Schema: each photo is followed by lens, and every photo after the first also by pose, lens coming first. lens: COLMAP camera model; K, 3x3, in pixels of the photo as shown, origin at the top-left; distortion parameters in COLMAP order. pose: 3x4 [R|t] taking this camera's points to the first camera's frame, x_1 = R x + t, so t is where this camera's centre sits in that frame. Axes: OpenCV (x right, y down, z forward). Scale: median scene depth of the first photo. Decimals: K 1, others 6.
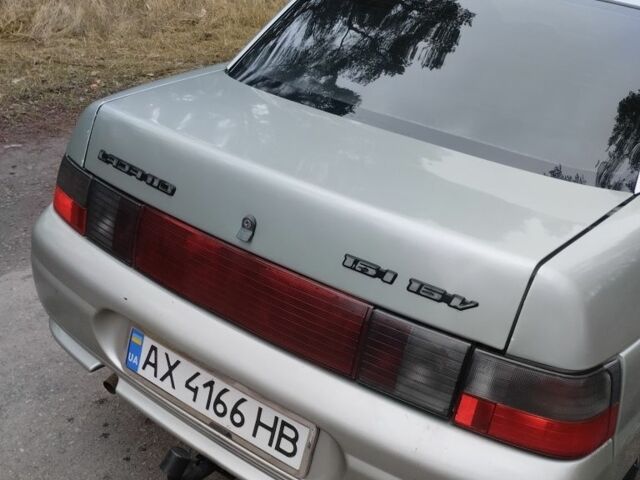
lens RADIAL K [[711.5, 0, 320.0], [0, 711.5, 240.0], [0, 0, 1]] dist [0.045298, -0.016816]
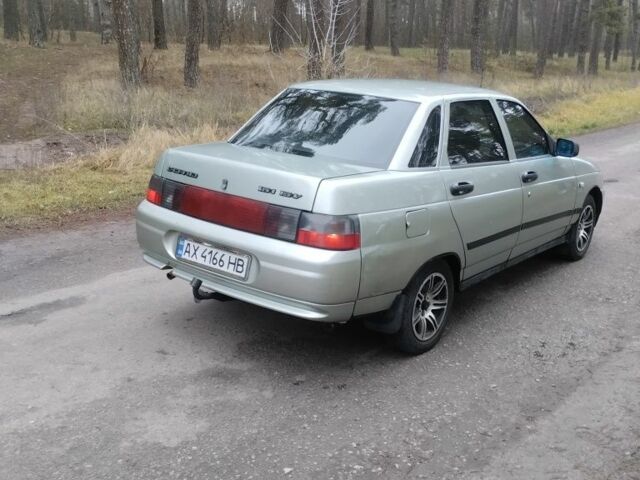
lens RADIAL K [[711.5, 0, 320.0], [0, 711.5, 240.0], [0, 0, 1]] dist [0.045298, -0.016816]
pose [[0.996464, -0.037313, -0.075283, 0.392093], [0.020810, 0.977669, -0.209119, 0.666831], [0.081405, 0.206813, 0.974988, -1.310531]]
